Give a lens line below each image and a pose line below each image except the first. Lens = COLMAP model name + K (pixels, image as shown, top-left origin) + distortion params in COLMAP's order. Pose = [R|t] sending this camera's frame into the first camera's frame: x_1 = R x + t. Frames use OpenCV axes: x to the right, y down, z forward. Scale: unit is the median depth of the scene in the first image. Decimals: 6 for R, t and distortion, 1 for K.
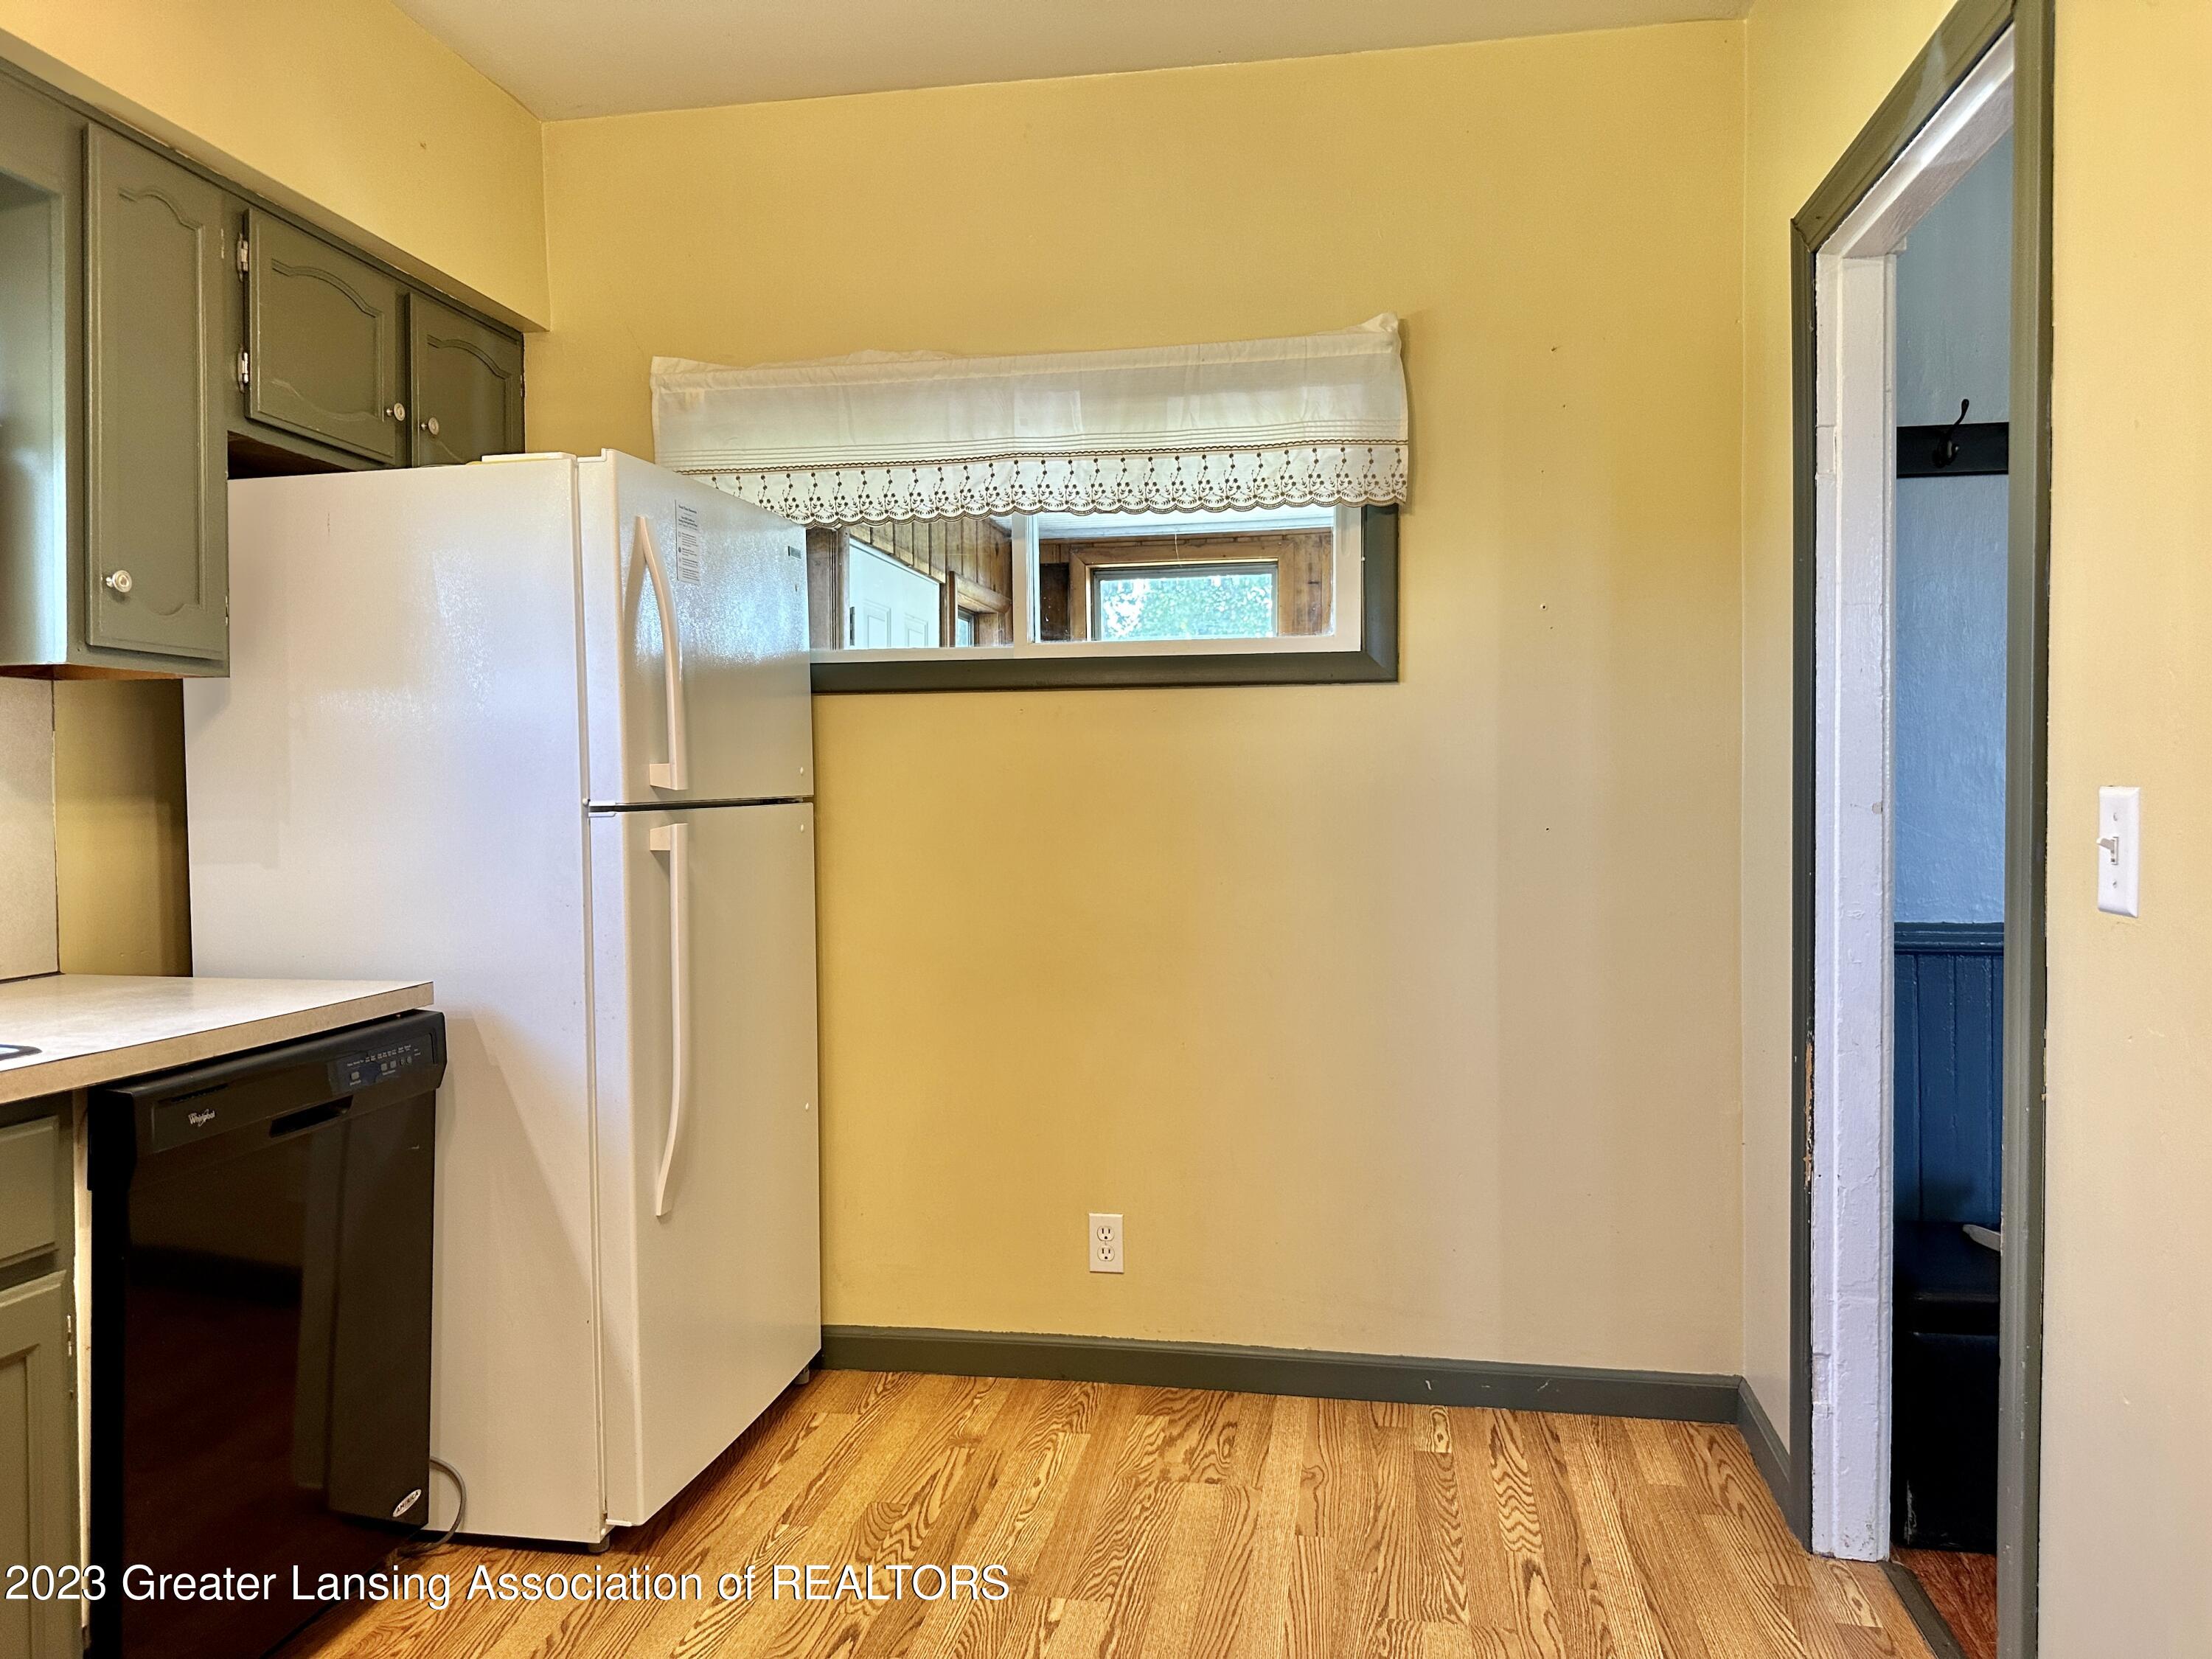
lens RADIAL K [[1560.6, 0, 1089.4], [0, 1560.6, 829.6], [0, 0, 1]] dist [0.032584, -0.057750]
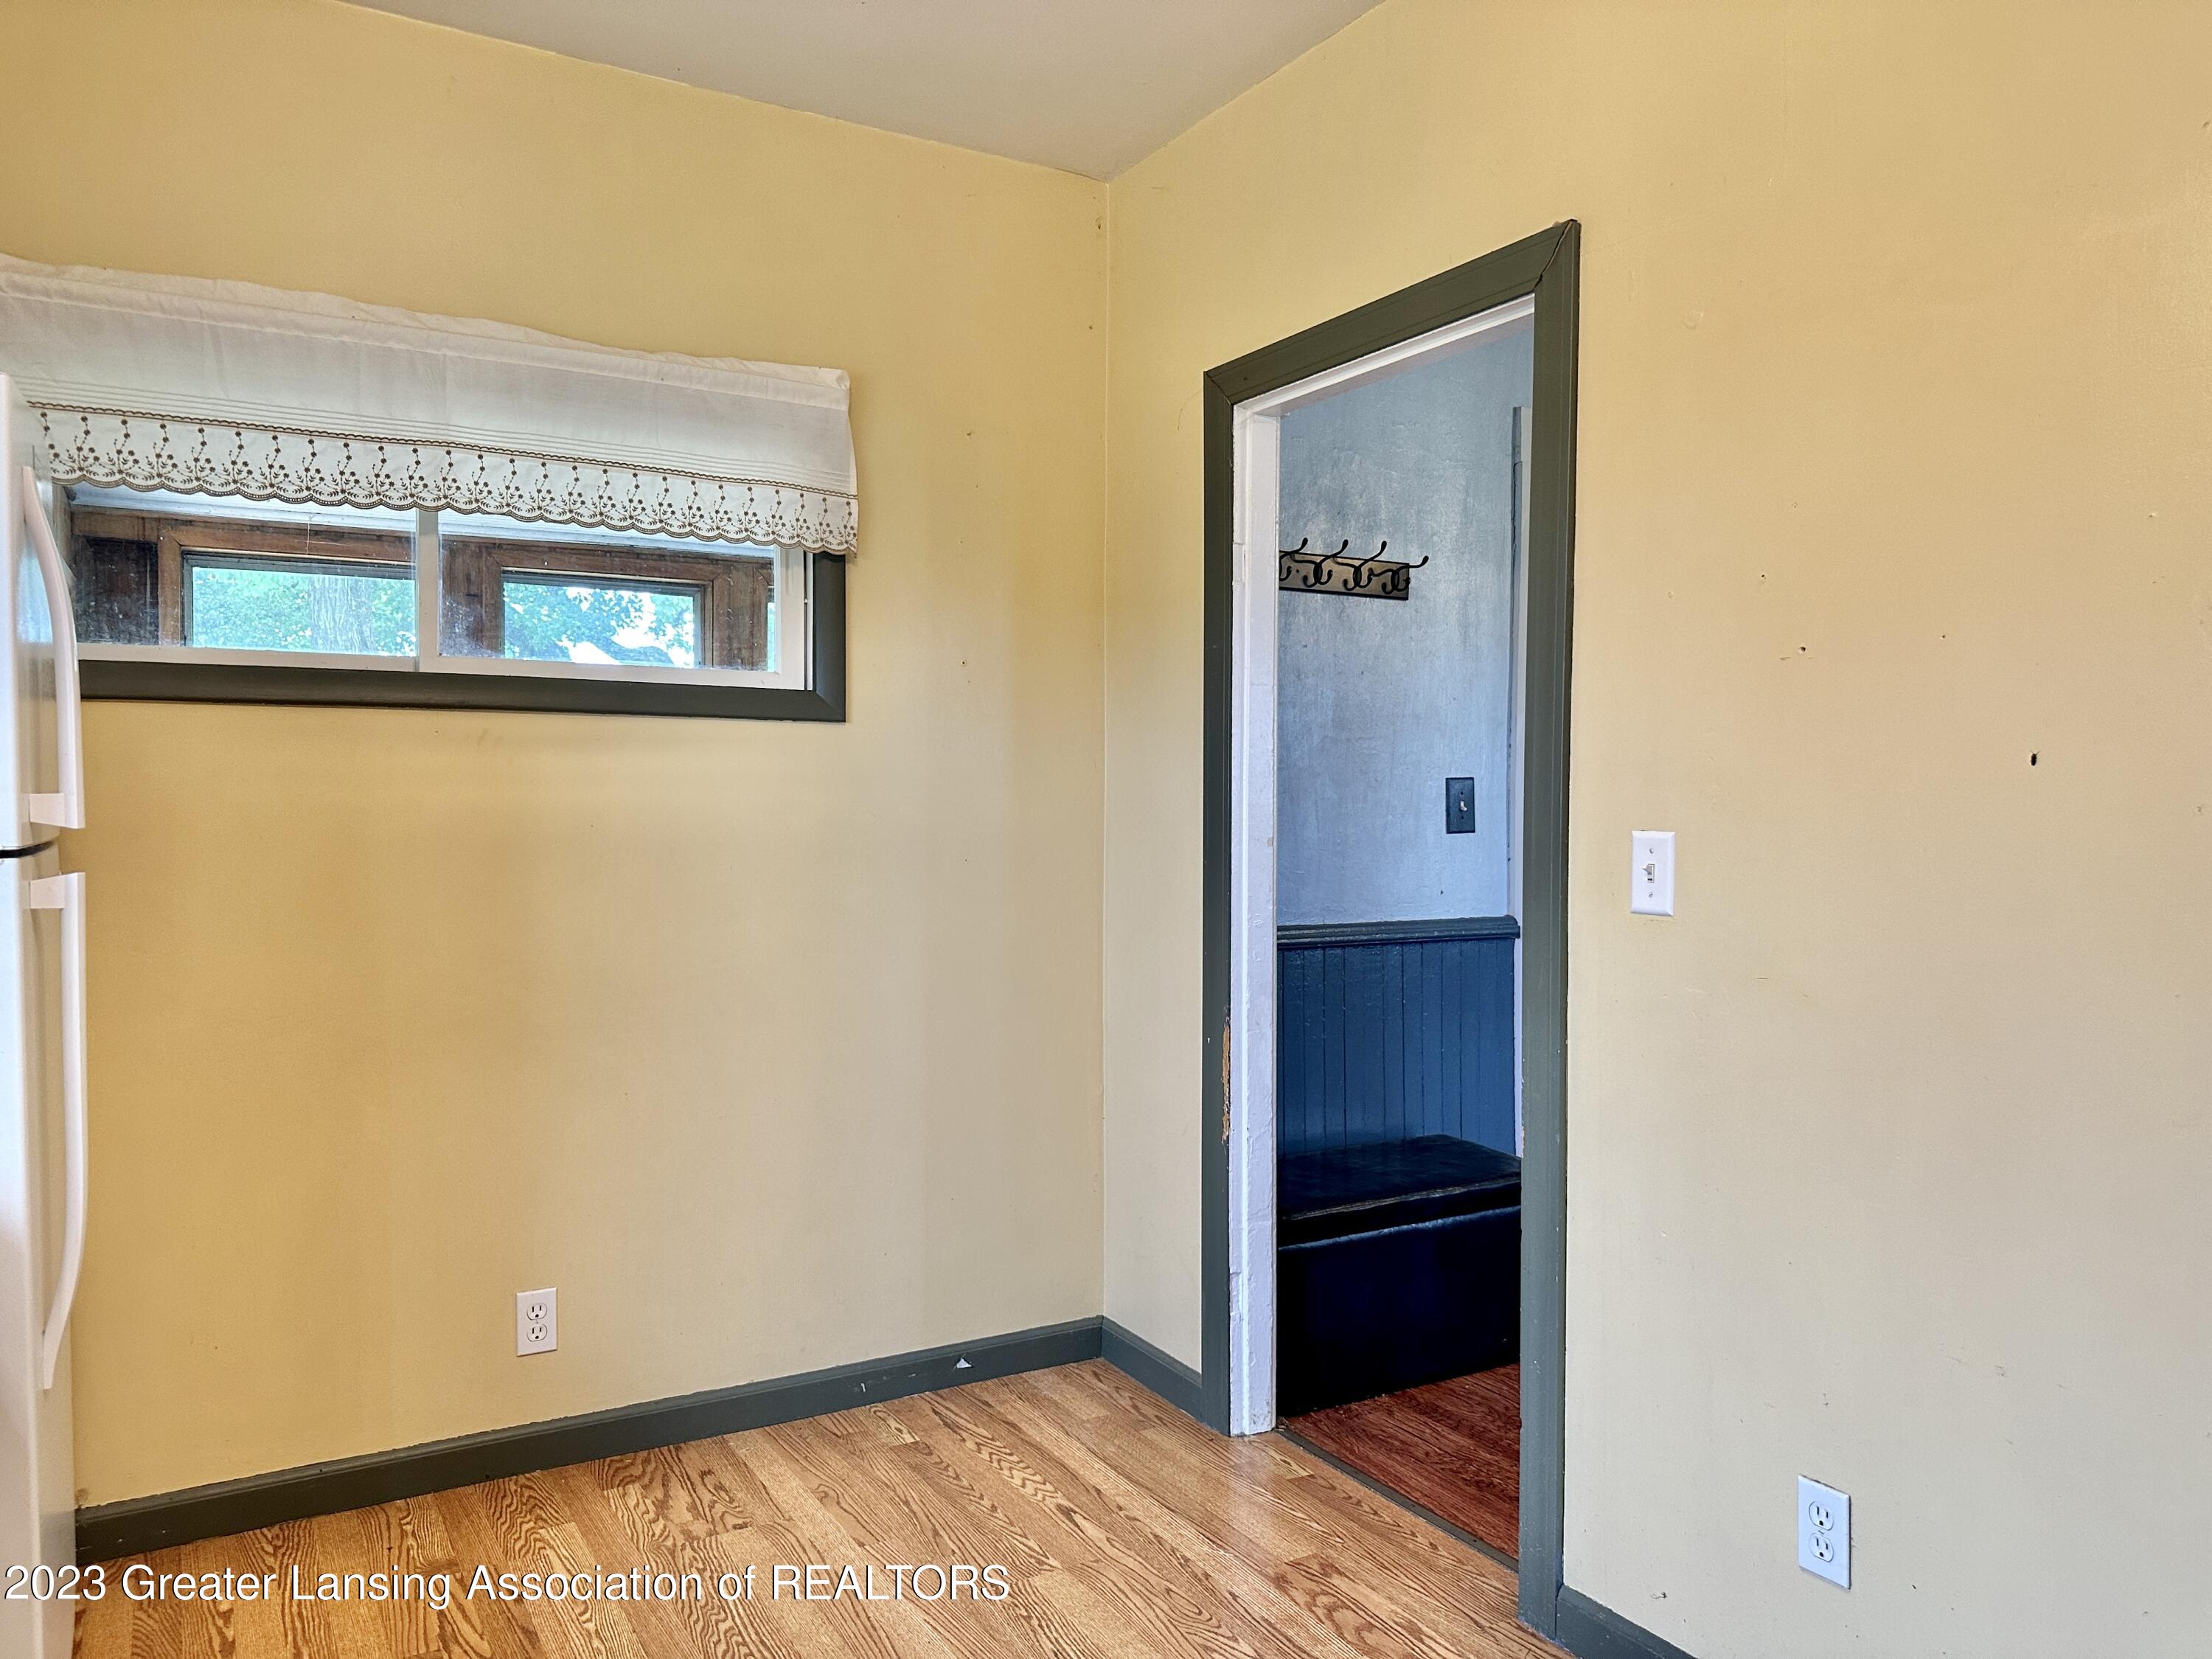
lens RADIAL K [[1560.6, 0, 1108.8], [0, 1560.6, 814.4], [0, 0, 1]] dist [0.032584, -0.057750]
pose [[0.760451, 0.007544, 0.649352, -0.360293], [0.010048, 0.999676, -0.023381, -0.004411], [-0.649318, 0.024304, 0.760129, 0.086820]]
